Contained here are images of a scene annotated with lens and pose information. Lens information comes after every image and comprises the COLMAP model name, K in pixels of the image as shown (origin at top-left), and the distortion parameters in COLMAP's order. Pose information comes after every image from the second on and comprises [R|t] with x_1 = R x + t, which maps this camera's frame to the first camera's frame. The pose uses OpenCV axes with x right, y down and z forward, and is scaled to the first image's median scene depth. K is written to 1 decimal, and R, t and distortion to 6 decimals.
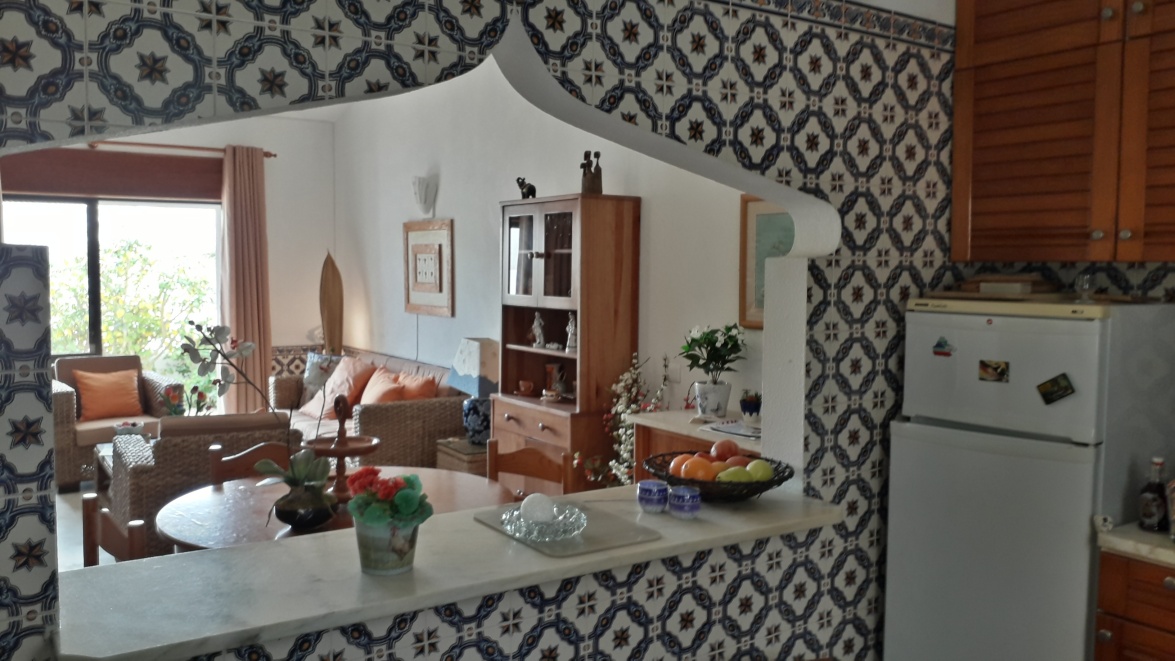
lens RADIAL K [[949.7, 0, 587.5], [0, 949.7, 330.5], [0, 0, 1]] dist [0.070451, -0.143482]
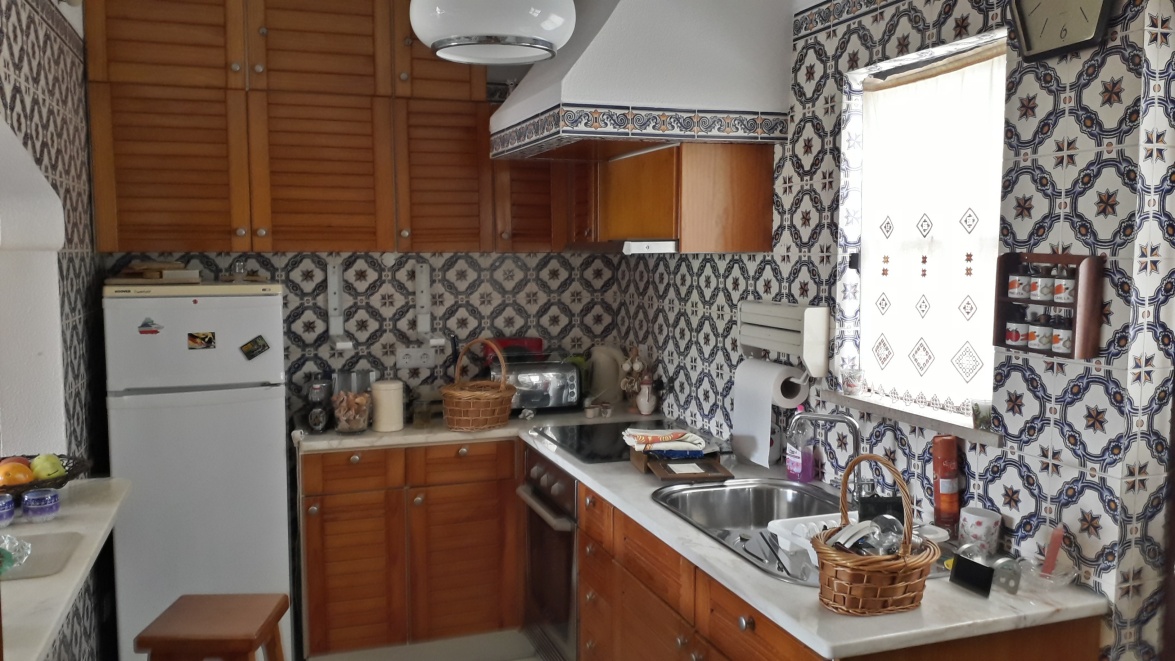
lens RADIAL K [[949.7, 0, 587.5], [0, 949.7, 330.5], [0, 0, 1]] dist [0.070451, -0.143482]
pose [[0.254185, -0.092497, 0.962722, -0.656417], [0.071943, 0.994467, 0.076552, -0.030531], [-0.964476, 0.049802, 0.259433, 0.188667]]
